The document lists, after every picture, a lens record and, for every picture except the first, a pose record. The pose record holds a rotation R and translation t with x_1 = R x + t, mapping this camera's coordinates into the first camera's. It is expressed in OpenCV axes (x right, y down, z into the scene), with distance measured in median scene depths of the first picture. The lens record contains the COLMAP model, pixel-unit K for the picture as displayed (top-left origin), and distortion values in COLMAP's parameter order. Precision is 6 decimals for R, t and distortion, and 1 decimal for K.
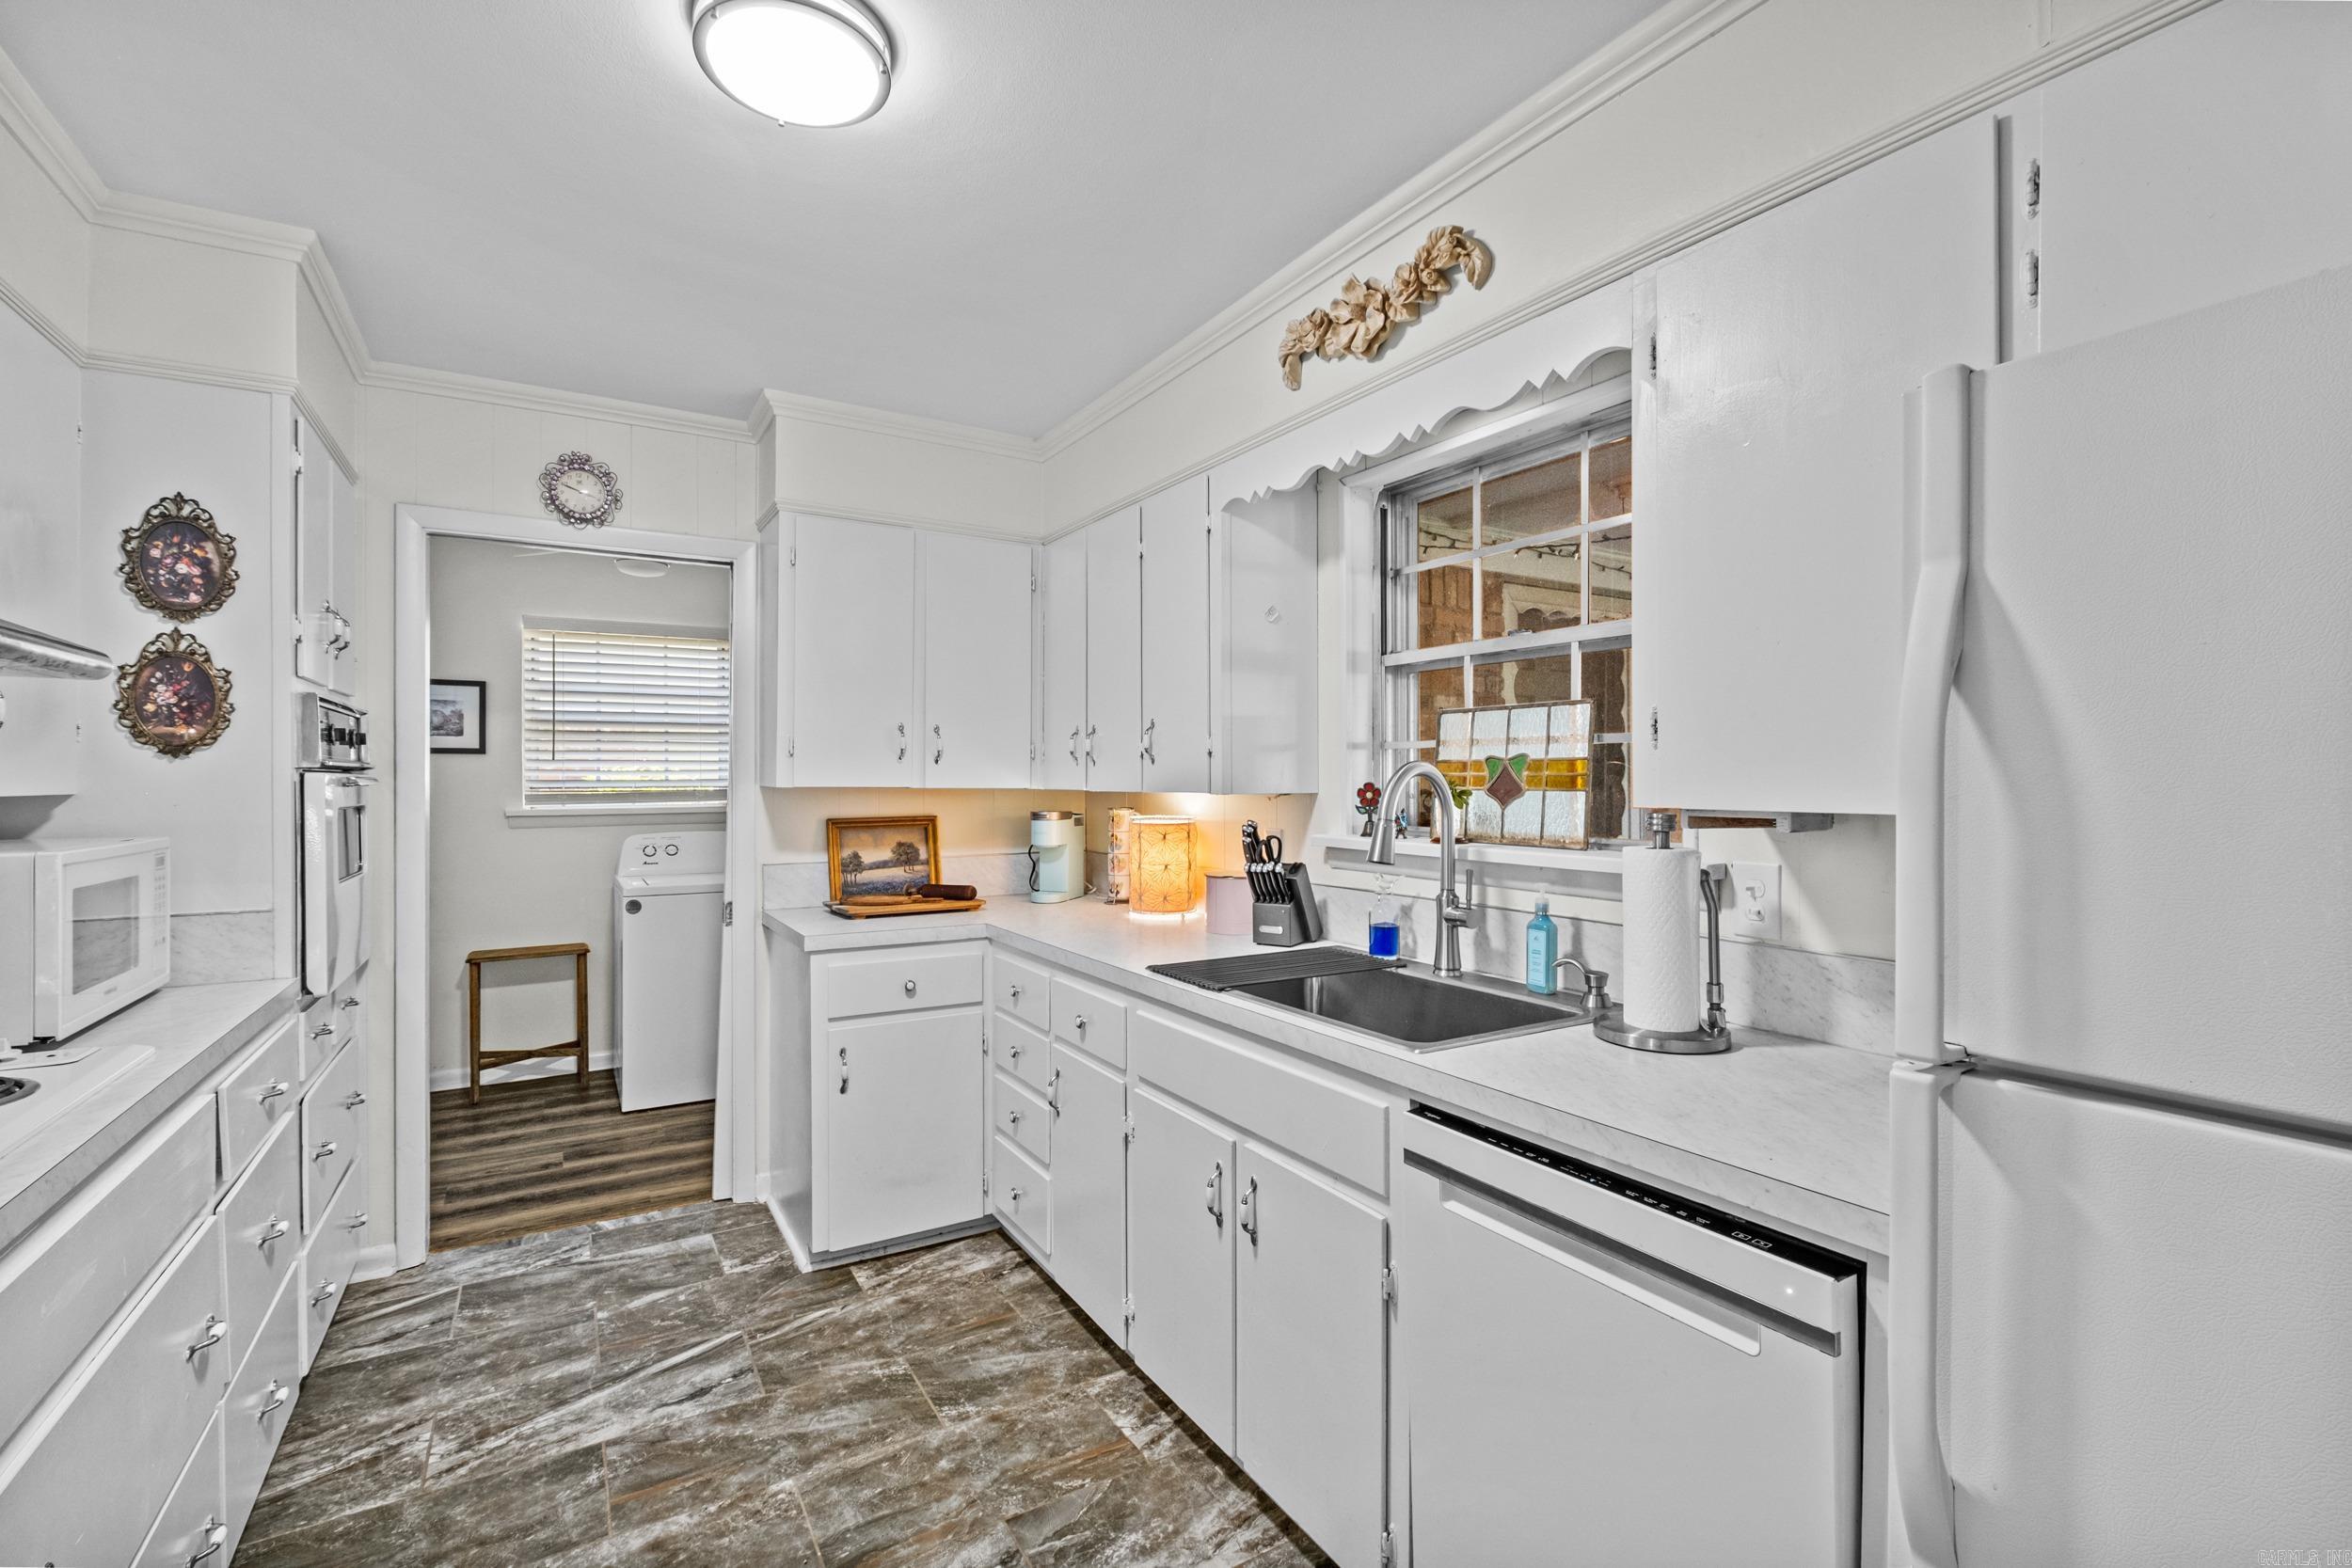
lens RADIAL K [[1018.3, 0, 1157.4], [0, 1018.3, 775.7], [0, 0, 1]] dist [-0.008704, 0.000532]
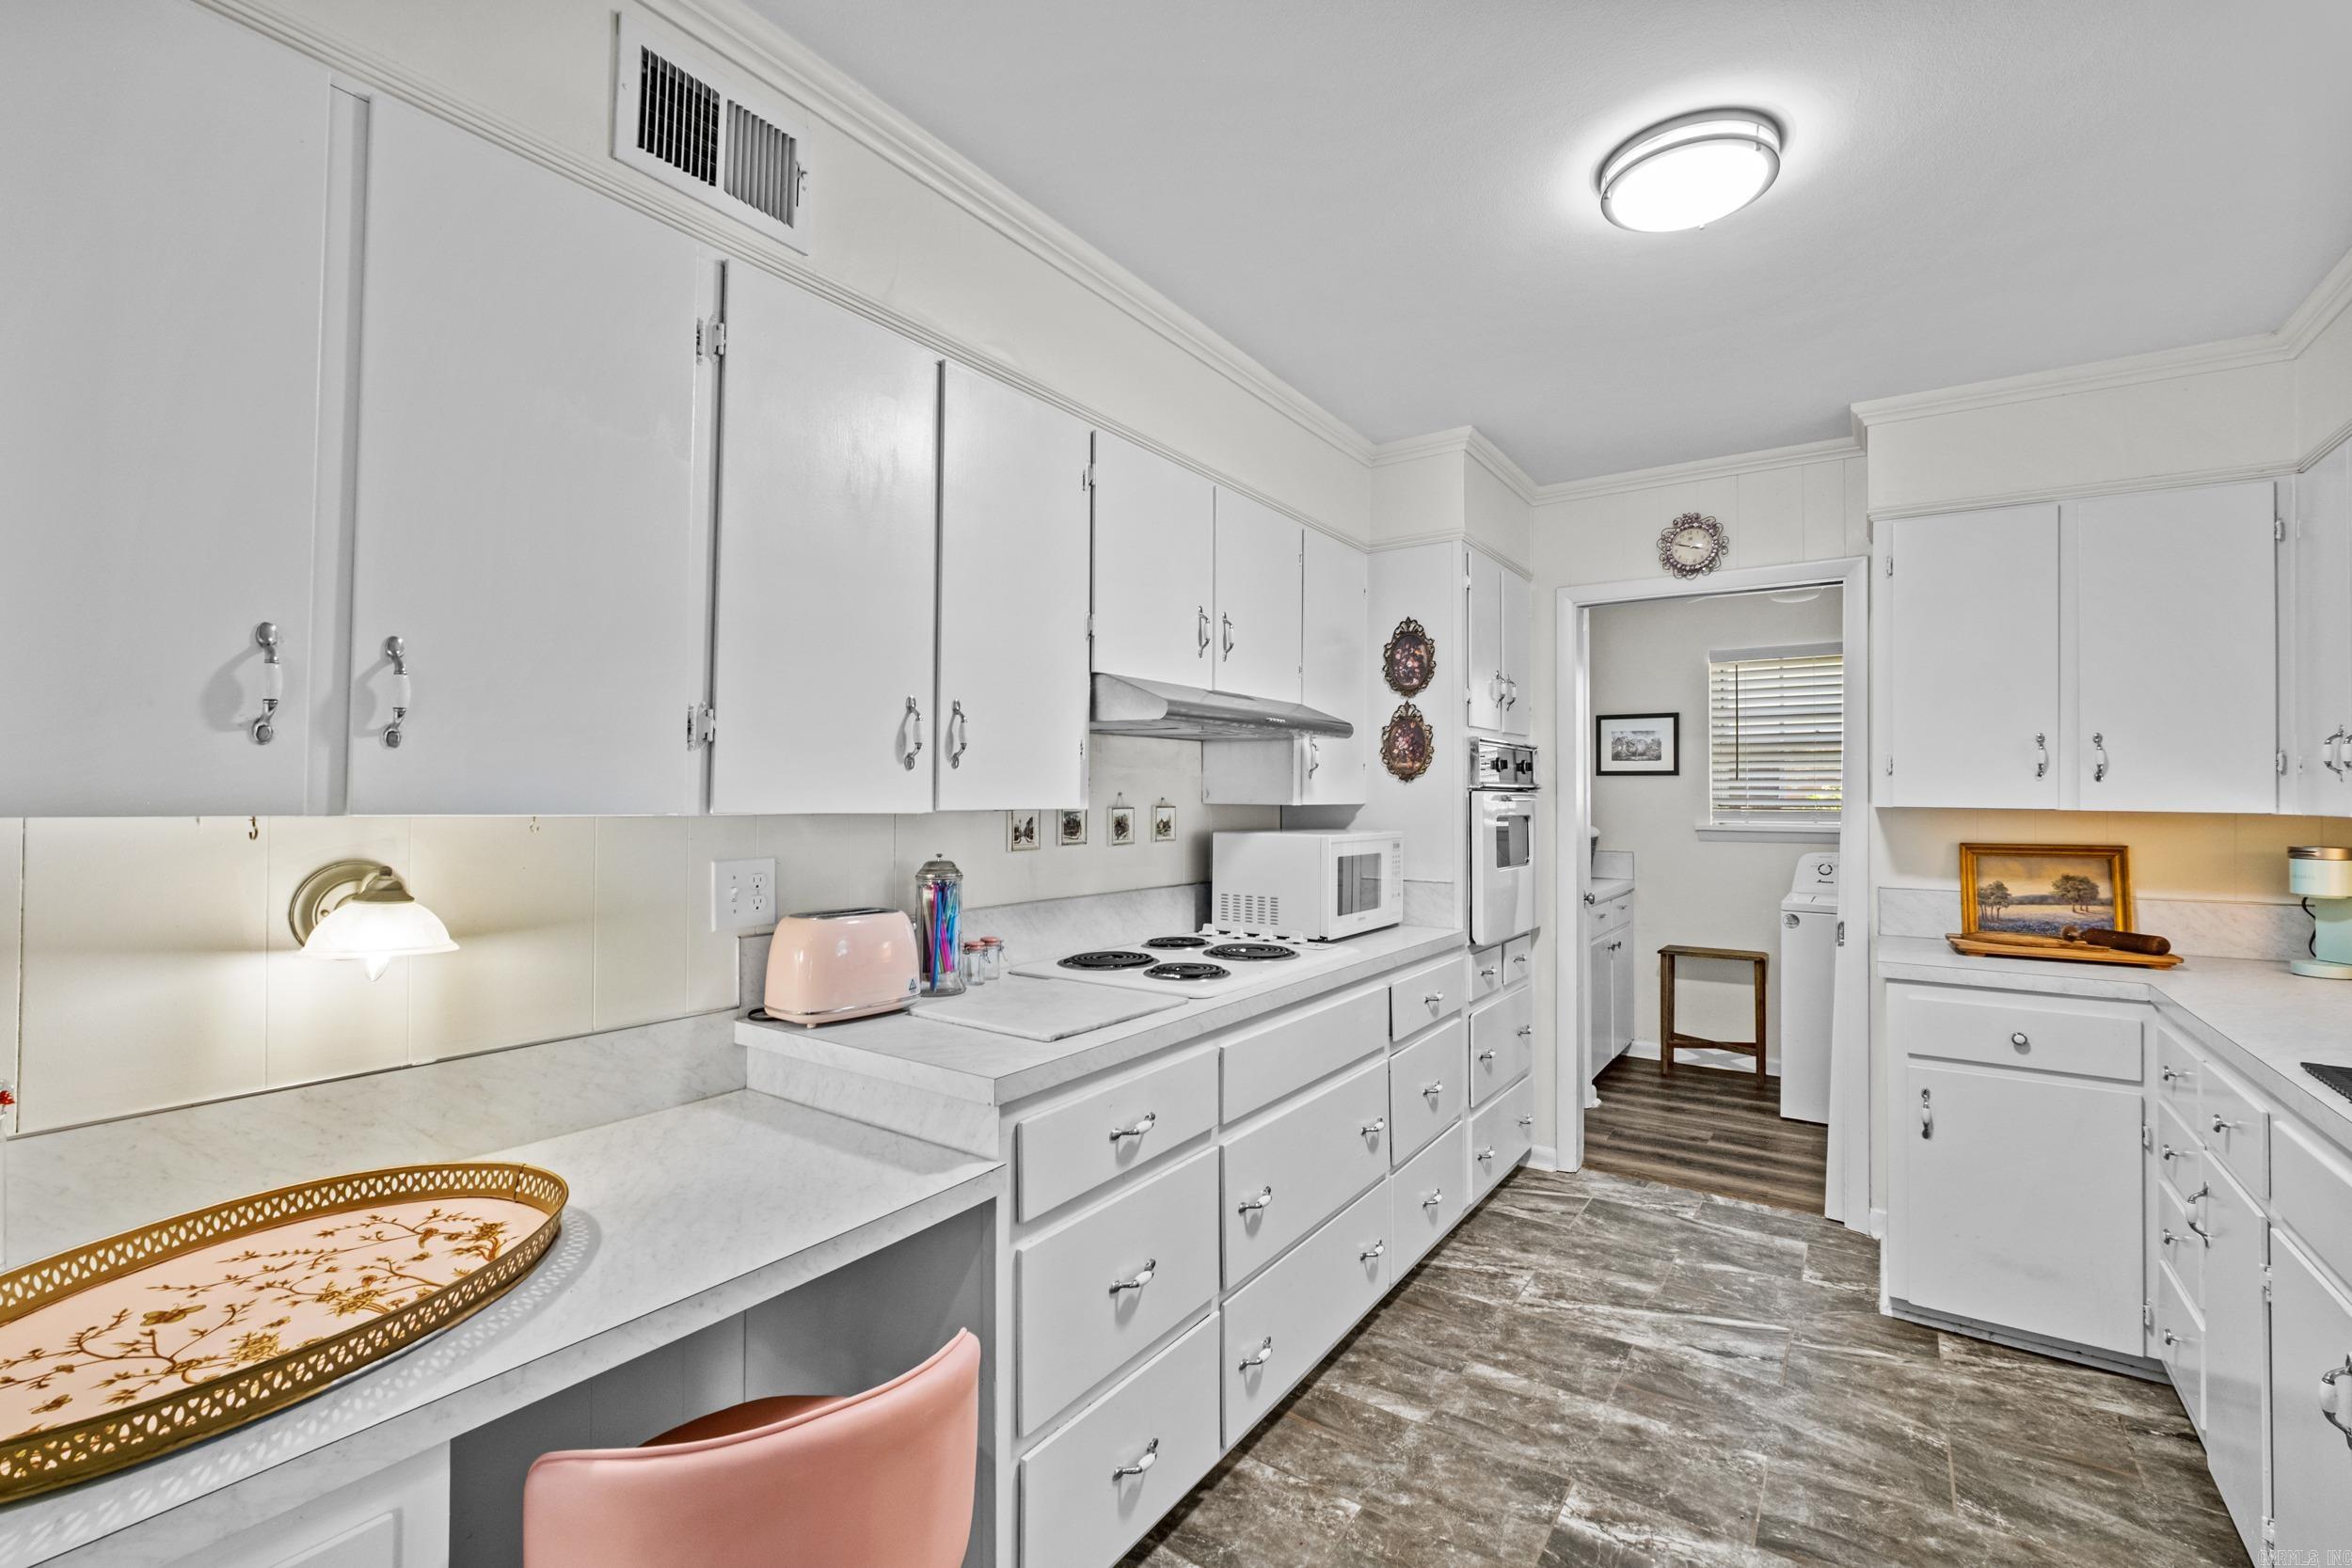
lens RADIAL K [[1018.3, 0, 1179.9], [0, 1018.3, 774.3], [0, 0, 1]] dist [-0.008704, 0.000532]
pose [[0.427061, -0.015088, -0.904097, 0.242147], [-0.003259, 0.999829, -0.018225, 0.000191], [0.904217, 0.010730, 0.426939, -0.011893]]
